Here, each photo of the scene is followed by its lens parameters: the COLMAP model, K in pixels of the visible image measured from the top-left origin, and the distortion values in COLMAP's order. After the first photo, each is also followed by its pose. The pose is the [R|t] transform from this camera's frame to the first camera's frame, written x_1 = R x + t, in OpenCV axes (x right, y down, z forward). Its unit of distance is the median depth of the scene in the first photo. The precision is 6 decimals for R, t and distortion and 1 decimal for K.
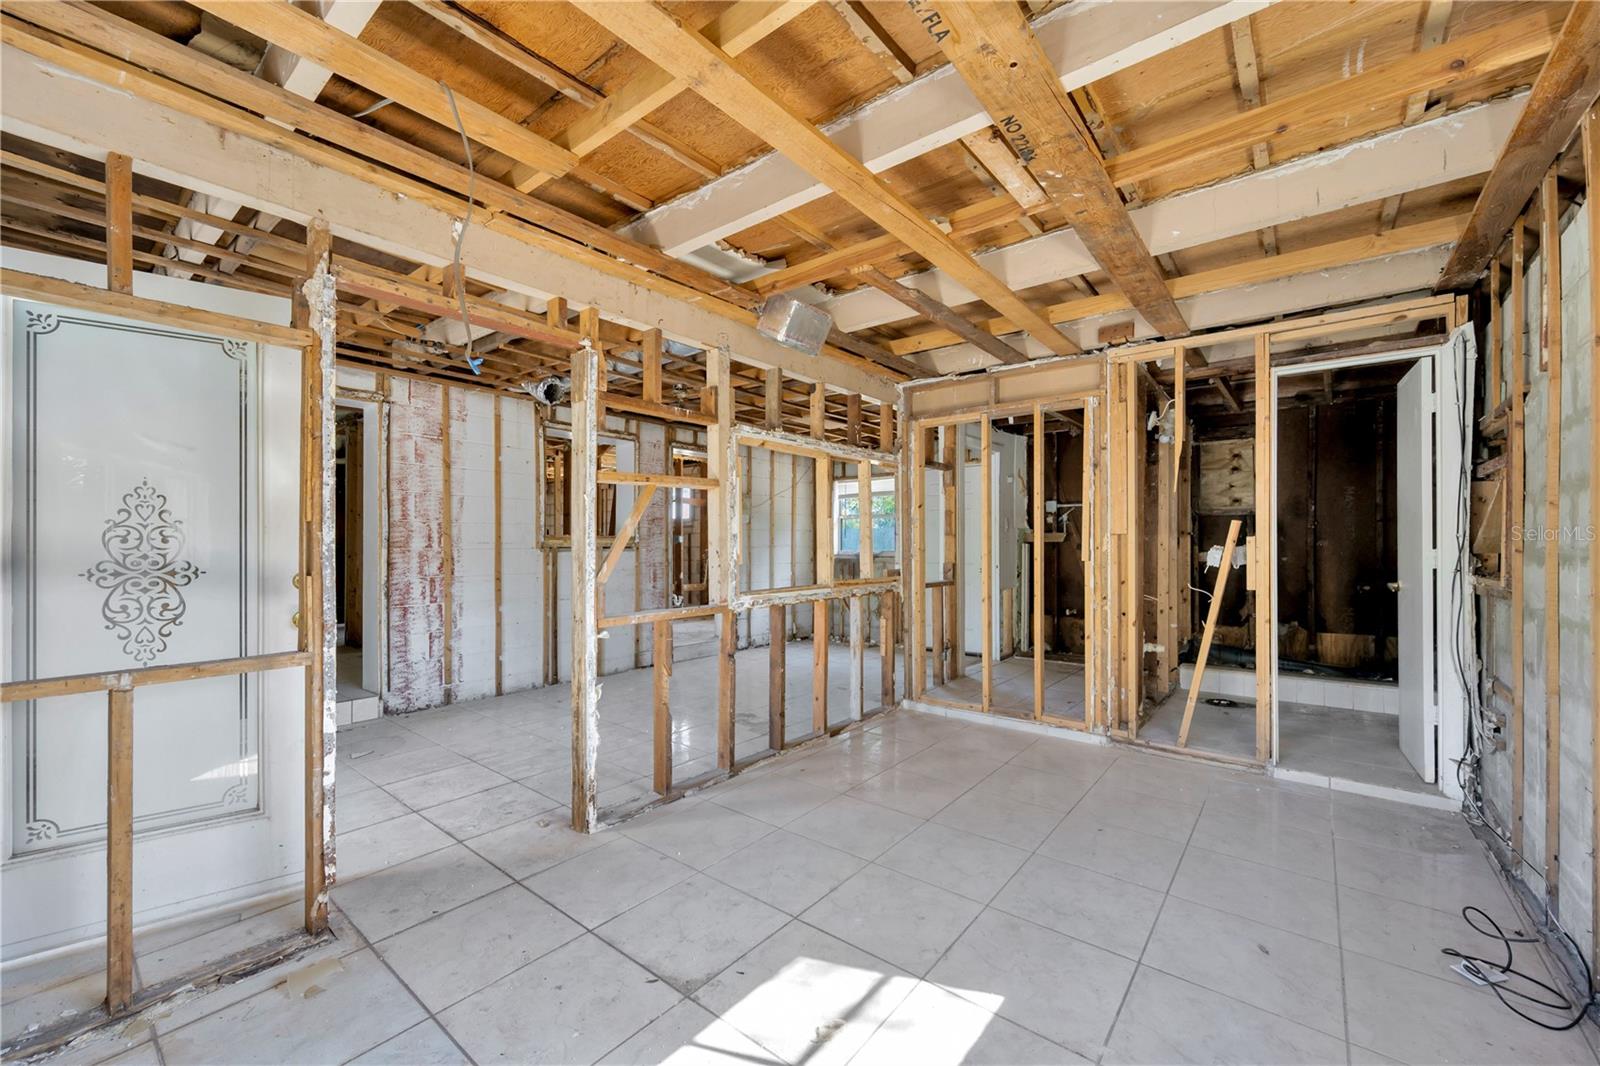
lens RADIAL K [[629.0, 0, 813.4], [0, 629.0, 554.3], [0, 0, 1]] dist [-0.002057, 0.000185]
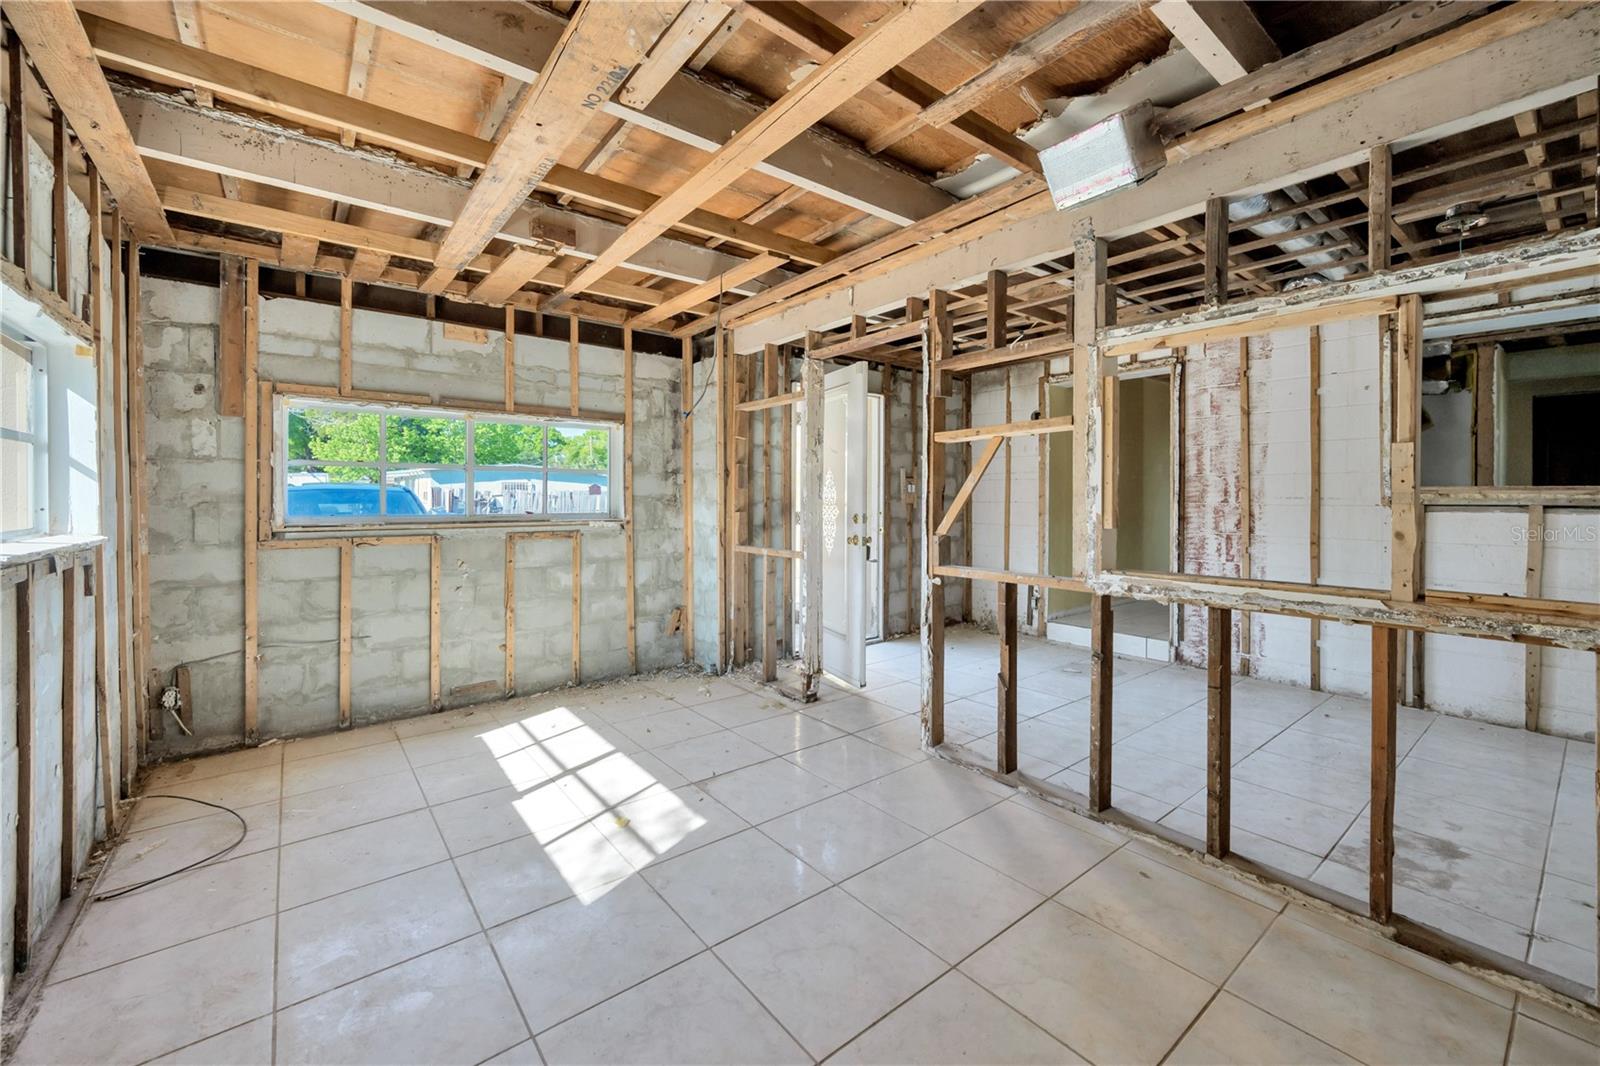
lens RADIAL K [[629.0, 0, 780.4], [0, 629.0, 502.5], [0, 0, 1]] dist [-0.002057, 0.000185]
pose [[-0.245410, 0.007265, -0.969392, 0.468434], [-0.016024, 0.999805, 0.011550, -0.010944], [0.969287, 0.018368, -0.245245, 0.579459]]
